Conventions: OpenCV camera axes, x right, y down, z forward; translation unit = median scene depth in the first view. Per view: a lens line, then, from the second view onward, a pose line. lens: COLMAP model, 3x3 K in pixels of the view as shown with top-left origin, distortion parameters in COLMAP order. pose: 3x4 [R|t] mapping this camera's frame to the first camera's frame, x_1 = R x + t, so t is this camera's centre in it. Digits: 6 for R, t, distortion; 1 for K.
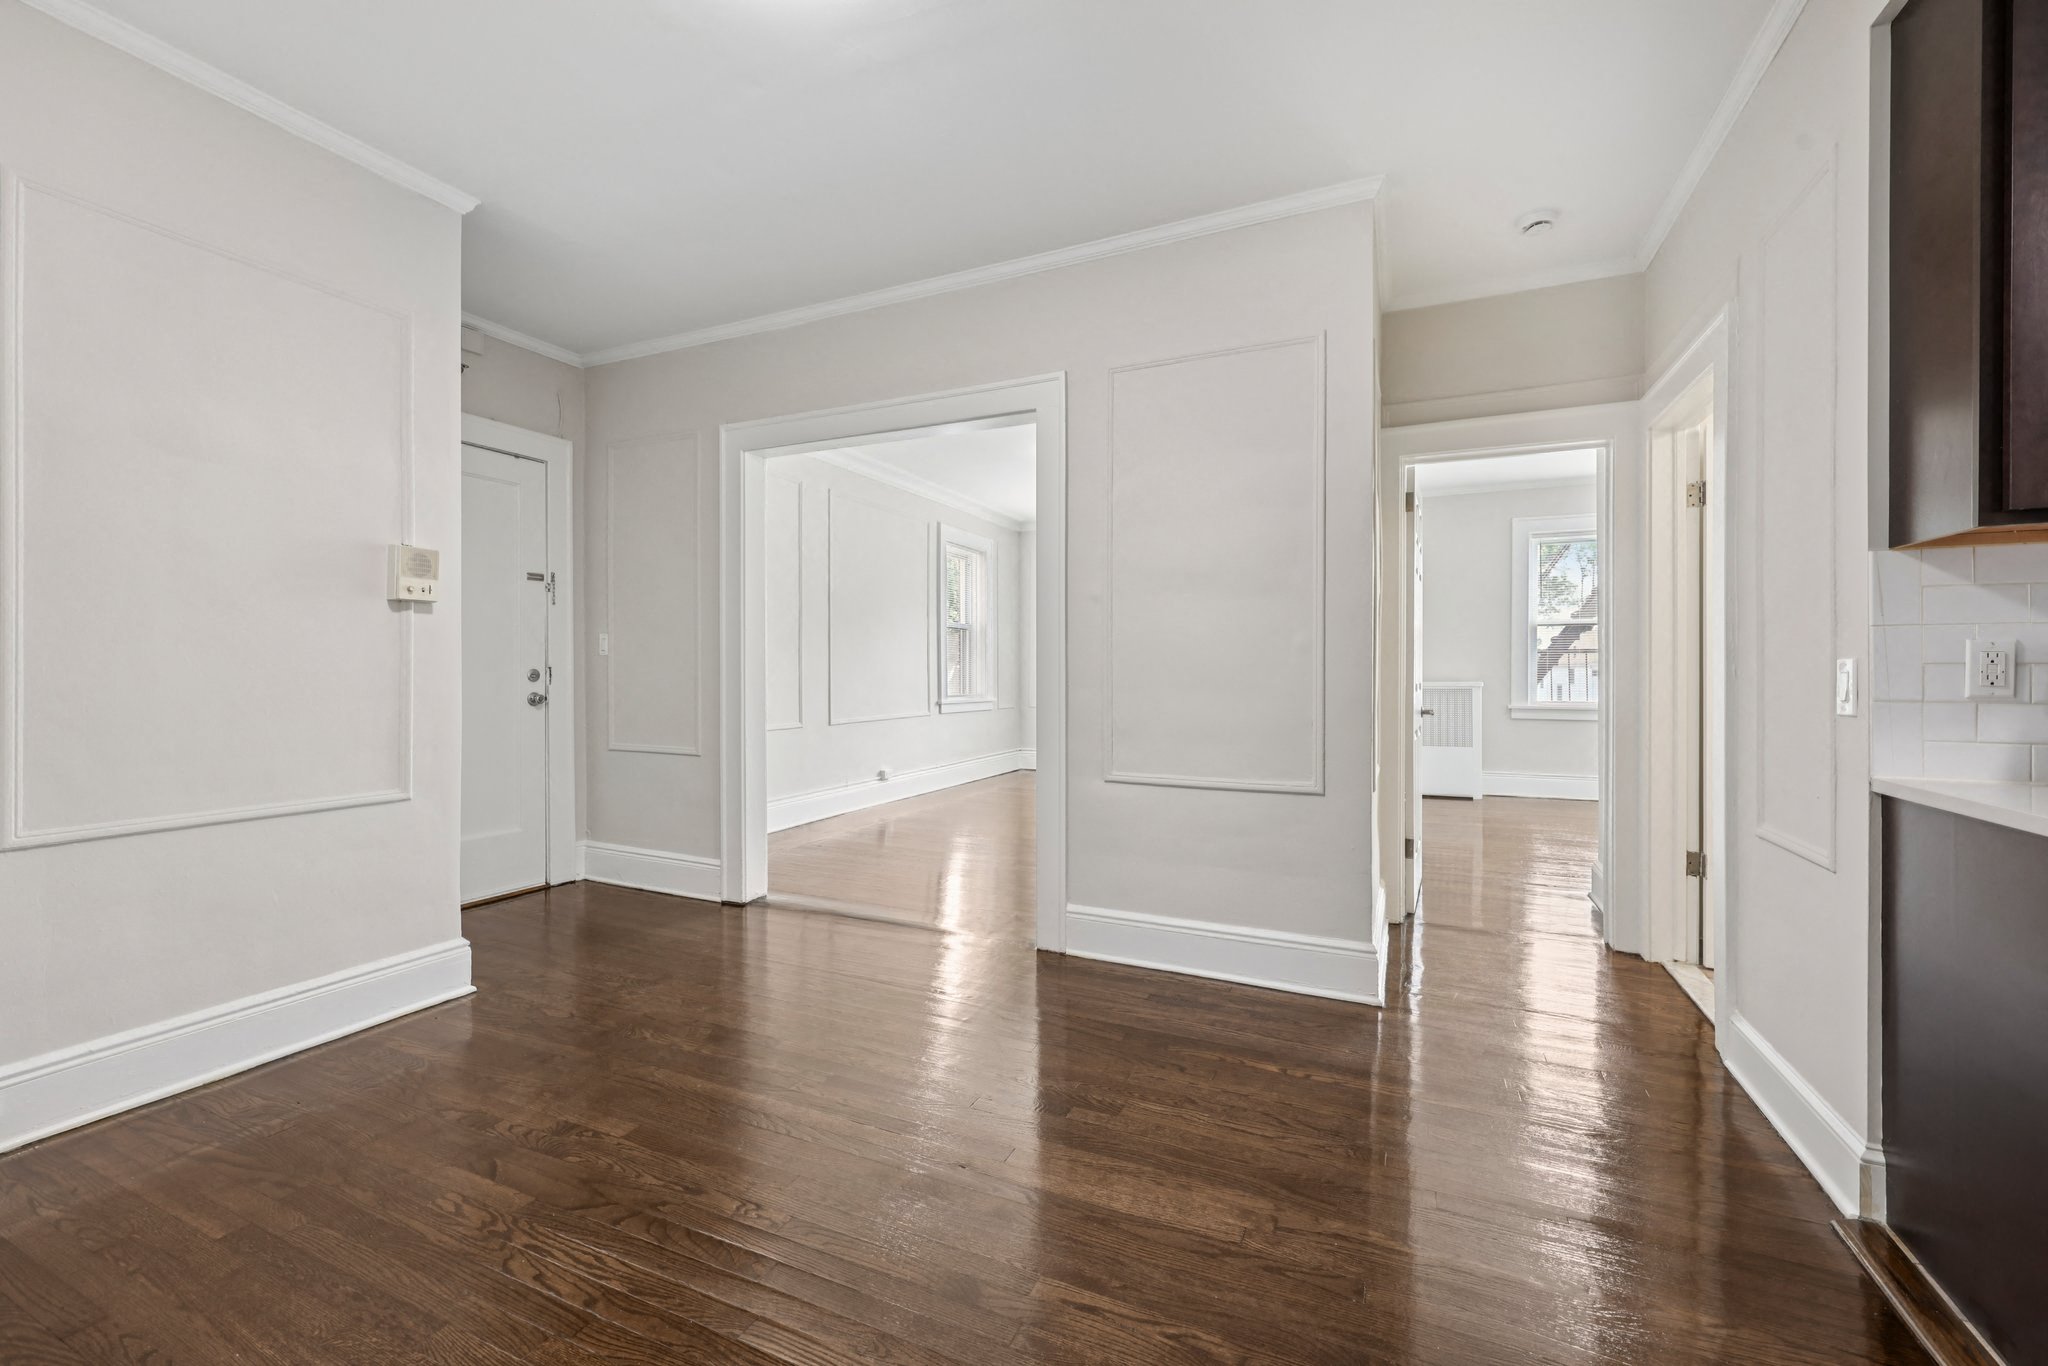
lens RADIAL K [[826.5, 0, 1044.0], [0, 826.5, 671.1], [0, 0, 1]] dist [-0.001233, -0.000134]
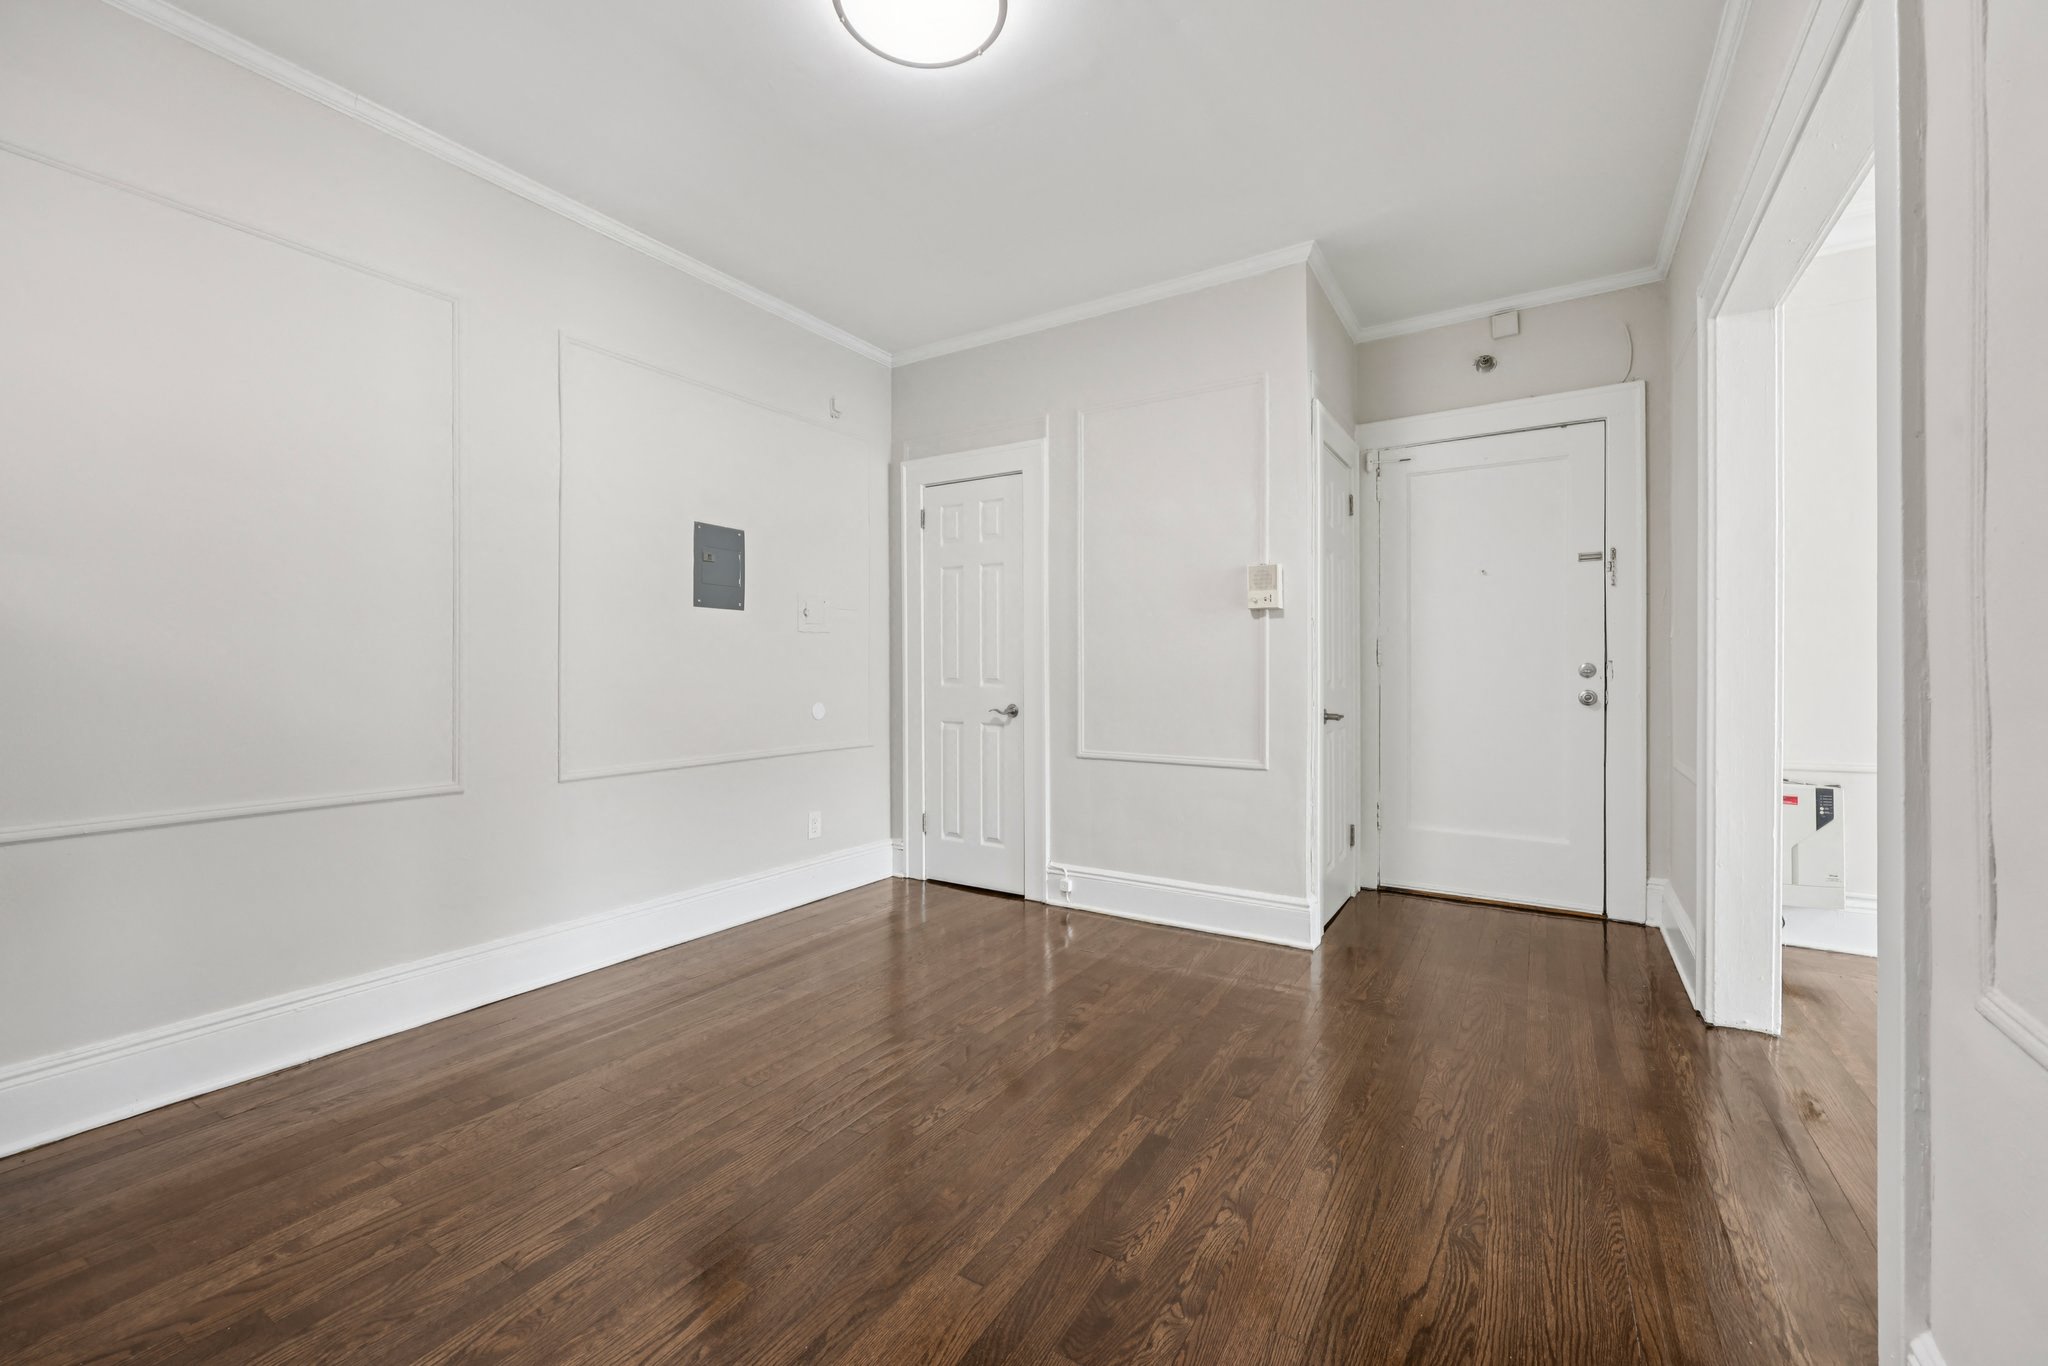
lens RADIAL K [[827.8, 0, 1024.0], [0, 827.8, 683.0], [0, 0, 1]] dist [-0.000016, 0.000047]
pose [[-0.150527, 0.017497, -0.988451, 0.508134], [0.001345, 0.999846, 0.017494, 0.003358], [0.988605, 0.001303, -0.150527, 0.828004]]
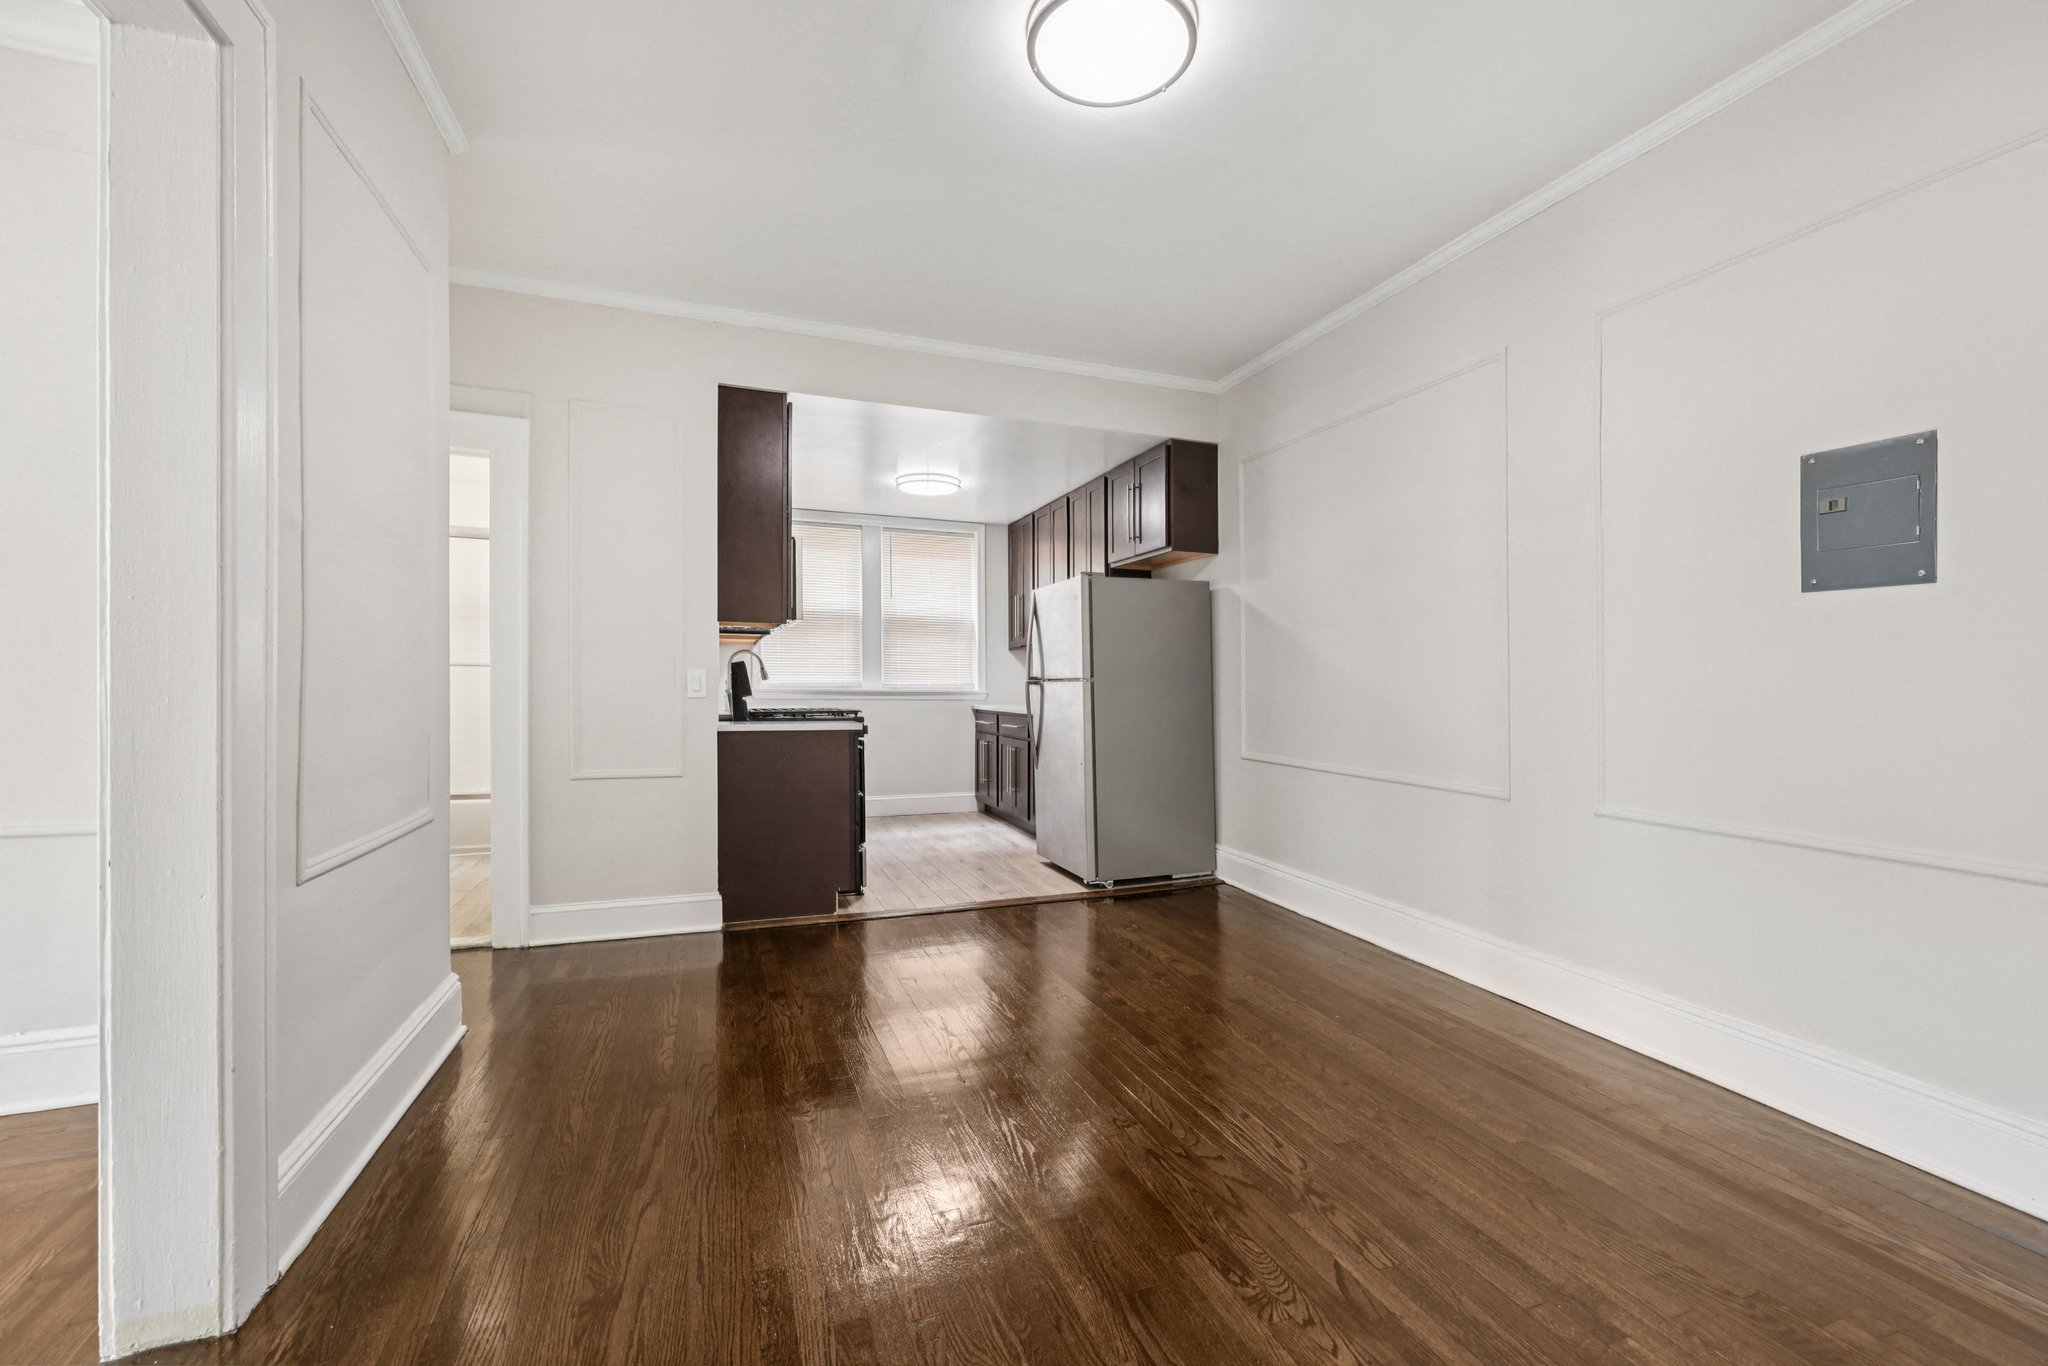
lens RADIAL K [[827.8, 0, 1024.0], [0, 827.8, 683.0], [0, 0, 1]] dist [-0.000016, 0.000047]
pose [[-0.694756, -0.009629, 0.719182, -0.710222], [-0.015939, 0.999871, -0.002010, 0.010725], [-0.719069, -0.012860, -0.694819, 1.238556]]
